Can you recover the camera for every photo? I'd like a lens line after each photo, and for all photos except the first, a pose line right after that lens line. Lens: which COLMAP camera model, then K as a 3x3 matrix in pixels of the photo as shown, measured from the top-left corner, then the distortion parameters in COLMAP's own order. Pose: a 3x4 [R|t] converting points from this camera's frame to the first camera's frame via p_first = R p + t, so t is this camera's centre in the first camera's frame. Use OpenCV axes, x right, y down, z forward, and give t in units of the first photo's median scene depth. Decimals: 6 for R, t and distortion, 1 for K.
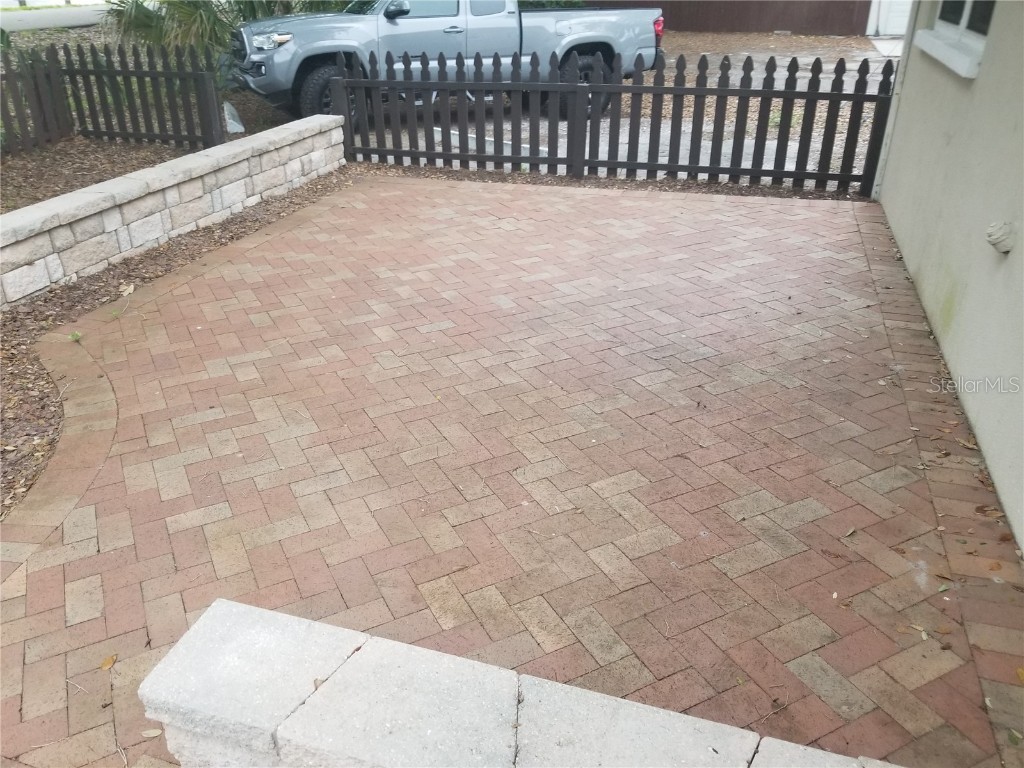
lens RADIAL K [[815.1, 0, 509.4], [0, 815.1, 386.6], [0, 0, 1]] dist [0.070181, -0.096020]
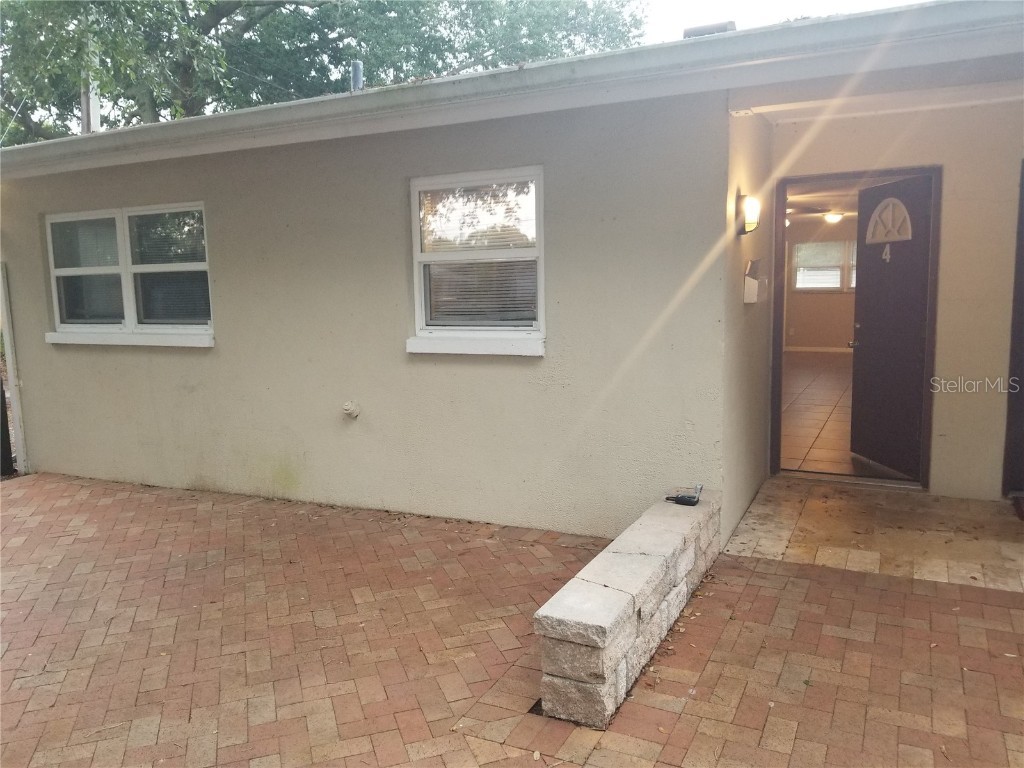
lens RADIAL K [[815.1, 0, 510.4], [0, 815.1, 384.3], [0, 0, 1]] dist [0.070181, -0.096020]
pose [[0.123733, -0.118873, 0.985170, -1.004259], [0.472729, 0.879964, 0.046806, -0.125522], [-0.872478, 0.459927, 0.165076, 0.302917]]
